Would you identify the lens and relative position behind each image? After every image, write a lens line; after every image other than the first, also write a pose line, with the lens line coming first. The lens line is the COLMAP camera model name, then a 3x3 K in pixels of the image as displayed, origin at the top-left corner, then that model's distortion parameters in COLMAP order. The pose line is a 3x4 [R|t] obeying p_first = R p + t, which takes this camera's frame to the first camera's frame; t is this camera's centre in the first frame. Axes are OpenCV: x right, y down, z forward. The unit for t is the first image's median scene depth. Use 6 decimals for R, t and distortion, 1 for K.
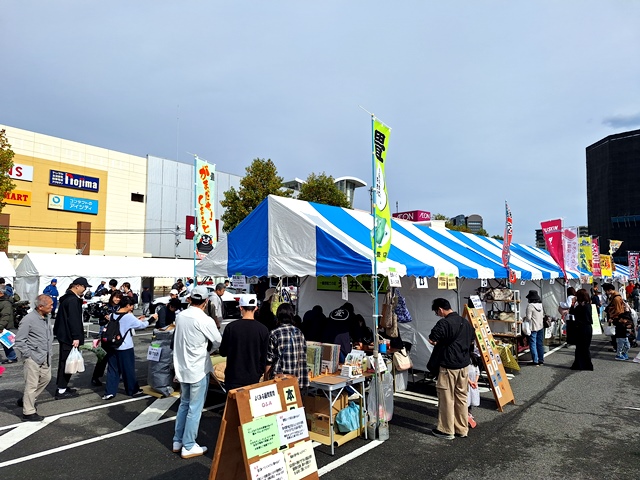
lens RADIAL K [[423.0, 0, 320.0], [0, 423.0, 240.0], [0, 0, 1]] dist [0.004170, 0.000061]
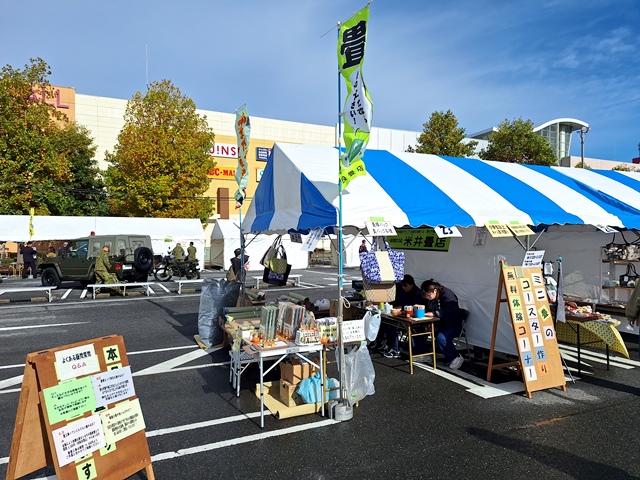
lens RADIAL K [[425.7, 0, 330.5], [0, 425.7, 245.6], [0, 0, 1]] dist [-0.000472, 0.000040]
pose [[0.909238, -0.008523, -0.416189, 0.479730], [0.051810, 0.994333, 0.092826, 0.056451], [0.413039, -0.105964, 0.904528, 0.277927]]
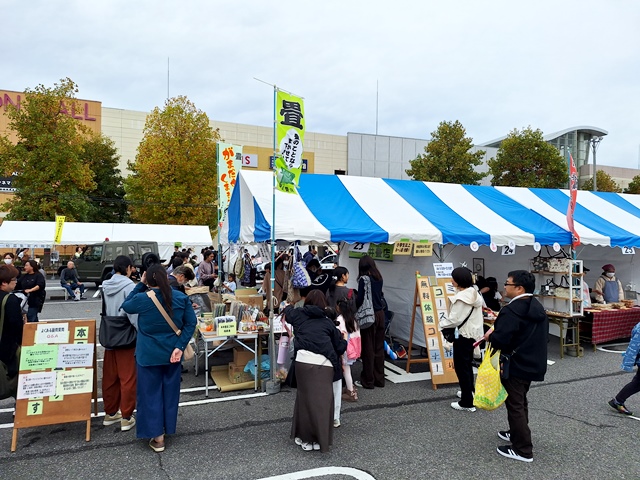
lens RADIAL K [[423.0, 0, 320.0], [0, 423.0, 240.0], [0, 0, 1]] dist [0.004170, 0.000061]
pose [[0.880623, -0.010172, -0.473708, 0.858477], [0.045035, 0.997040, 0.062310, 0.024131], [0.471672, -0.076205, 0.878475, 0.161400]]
